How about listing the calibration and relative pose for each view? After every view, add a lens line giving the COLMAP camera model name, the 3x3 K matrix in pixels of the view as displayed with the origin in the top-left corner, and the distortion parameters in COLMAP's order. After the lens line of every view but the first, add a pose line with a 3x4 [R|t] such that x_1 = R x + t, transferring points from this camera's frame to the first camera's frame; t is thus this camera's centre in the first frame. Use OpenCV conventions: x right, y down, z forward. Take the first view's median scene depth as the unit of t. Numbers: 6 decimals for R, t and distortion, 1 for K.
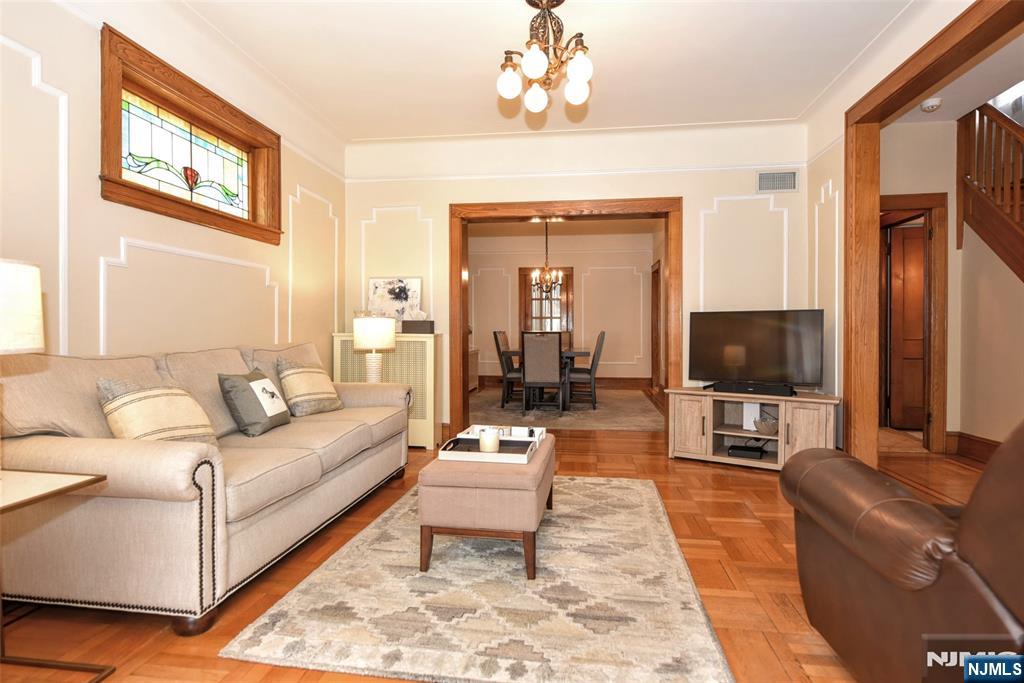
lens RADIAL K [[529.2, 0, 504.5], [0, 529.2, 340.2], [0, 0, 1]] dist [-0.005372, -0.000766]
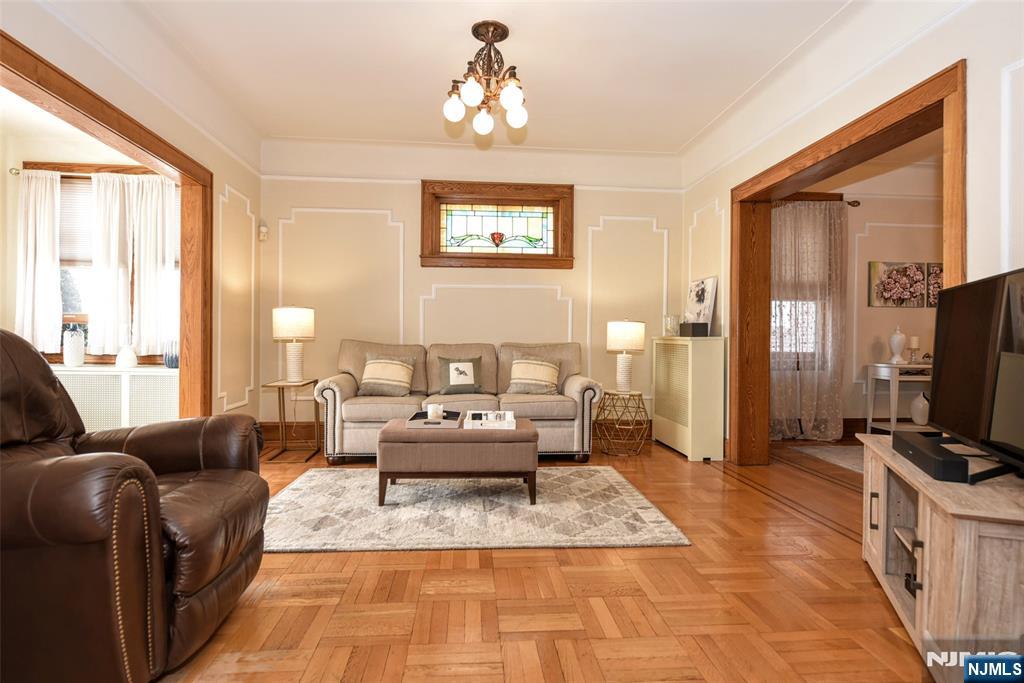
lens RADIAL K [[535.4, 0, 514.0], [0, 535.4, 341.1], [0, 0, 1]] dist [-0.012284, 0.002515]
pose [[0.236756, 0.003646, -0.971562, 0.987594], [-0.023977, 0.999710, -0.002091, 0.007391], [0.971273, 0.023790, 0.236775, 0.655999]]
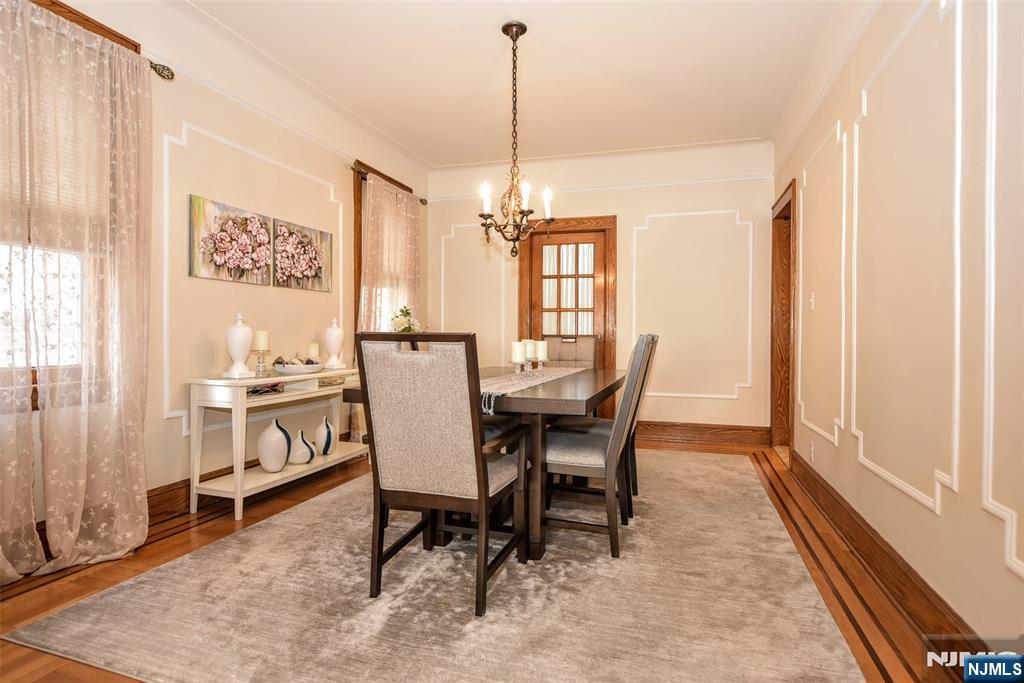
lens RADIAL K [[535.4, 0, 520.0], [0, 535.4, 343.7], [0, 0, 1]] dist [-0.012284, 0.002515]
pose [[0.989245, 0.008180, -0.146039, 0.358745], [-0.007978, 0.999966, 0.001967, -0.018878], [0.146050, -0.000781, 0.989277, 1.269871]]
